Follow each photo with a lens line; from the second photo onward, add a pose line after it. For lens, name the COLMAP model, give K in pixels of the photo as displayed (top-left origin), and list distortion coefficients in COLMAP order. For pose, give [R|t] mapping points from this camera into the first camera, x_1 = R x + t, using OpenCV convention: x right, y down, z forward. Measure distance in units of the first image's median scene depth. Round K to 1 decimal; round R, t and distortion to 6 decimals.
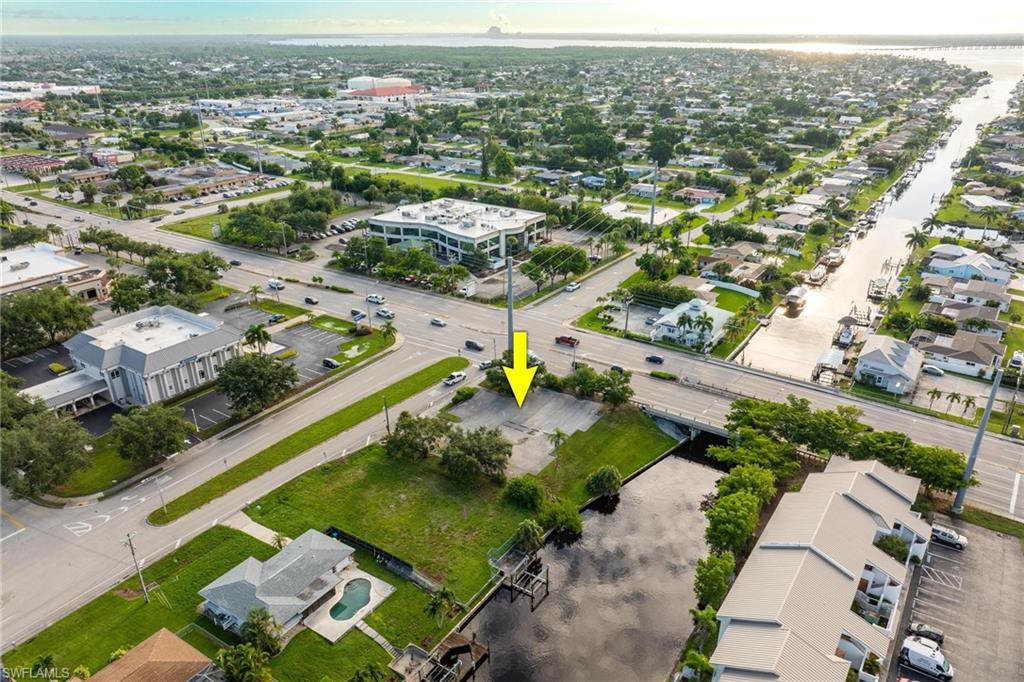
lens RADIAL K [[743.2, 0, 523.2], [0, 743.2, 338.4], [0, 0, 1]] dist [-0.016737, -0.000743]
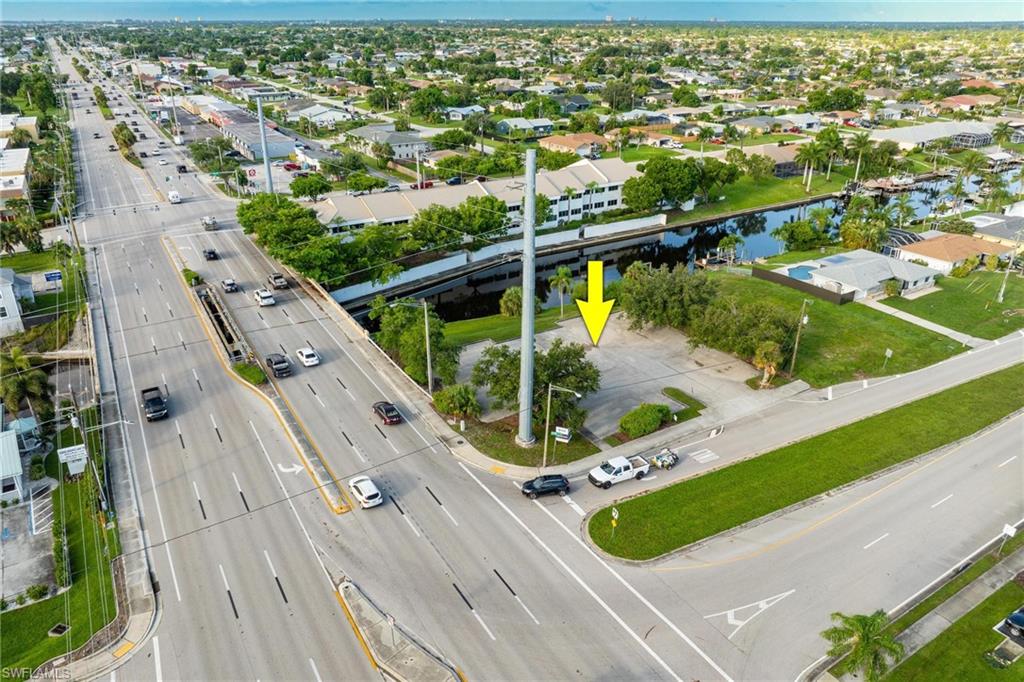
lens RADIAL K [[720.1, 0, 514.5], [0, 720.1, 338.2], [0, 0, 1]] dist [-0.023837, 0.009462]
pose [[-0.911507, -0.173380, 0.372954, -0.115625], [0.153286, 0.698257, 0.699243, -0.207506], [-0.381652, 0.694533, -0.609890, 0.883372]]
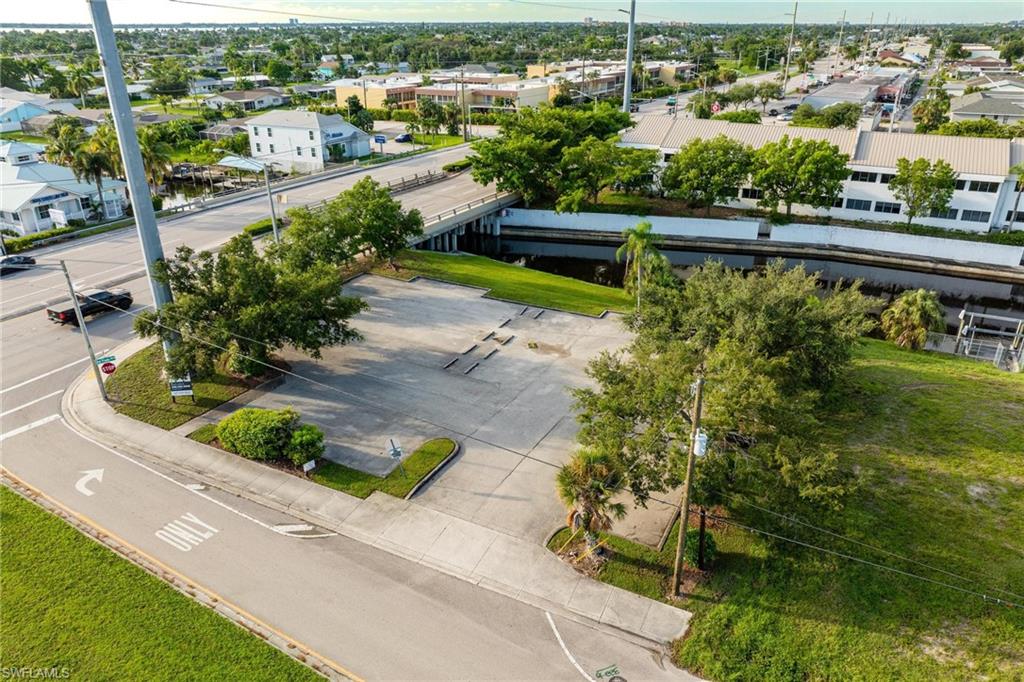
lens RADIAL K [[724.7, 0, 524.3], [0, 724.7, 342.5], [0, 0, 1]] dist [-0.011783, -0.001478]
pose [[-0.117516, -0.407975, 0.905399, -0.207154], [0.382604, 0.822733, 0.420386, -0.014642], [-0.916408, 0.395811, 0.059408, 0.616740]]
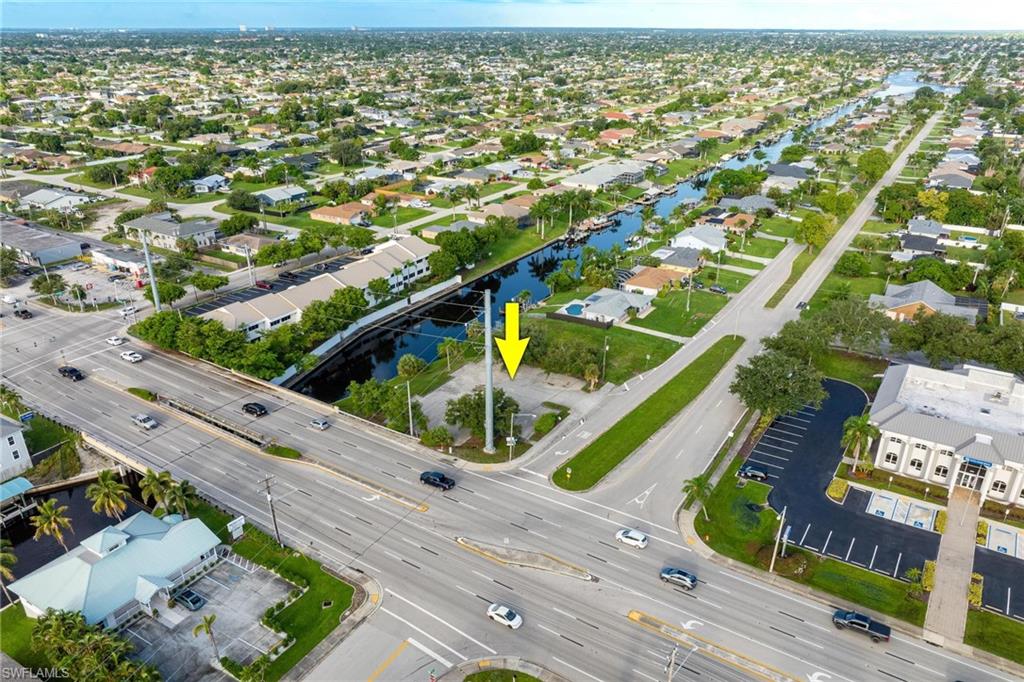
lens RADIAL K [[731.0, 0, 521.5], [0, 731.0, 372.9], [0, 0, 1]] dist [-0.014463, -0.005950]
pose [[-0.999479, 0.007484, -0.031382, -0.018786], [-0.018400, 0.666780, 0.745027, -0.396225], [0.026501, 0.745217, -0.666295, 1.038499]]
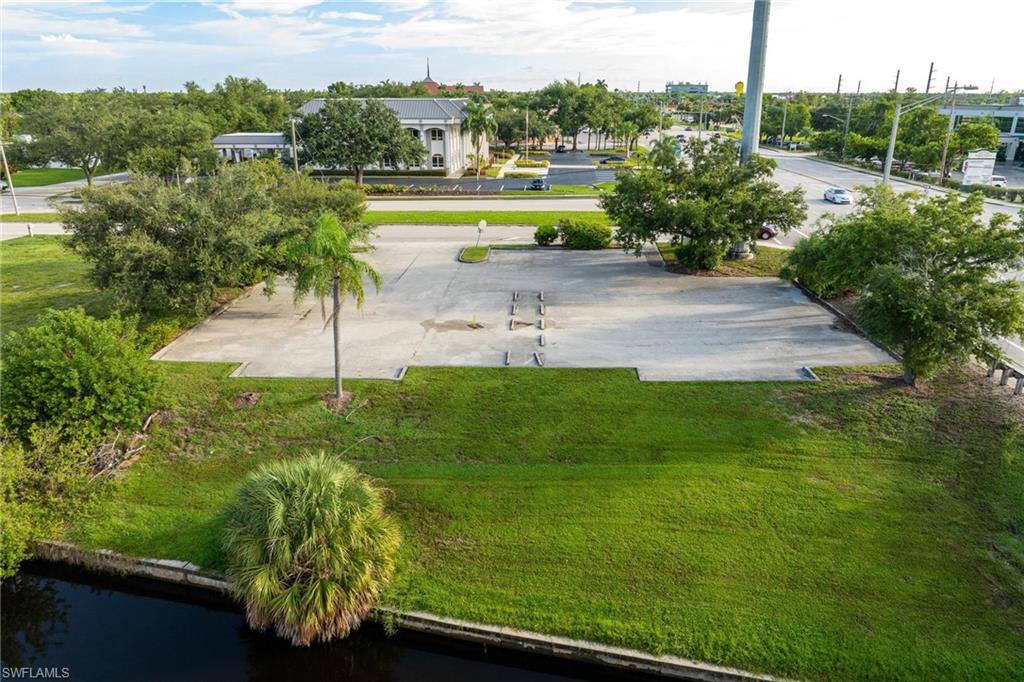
lens RADIAL K [[707.1, 0, 518.8], [0, 707.1, 374.2], [0, 0, 1]] dist [-0.016979, -0.000181]
pose [[0.510079, 0.316520, -0.799772, 0.146812], [-0.330320, 0.930613, 0.157630, 0.065034], [0.794172, 0.183777, 0.579239, 0.540087]]
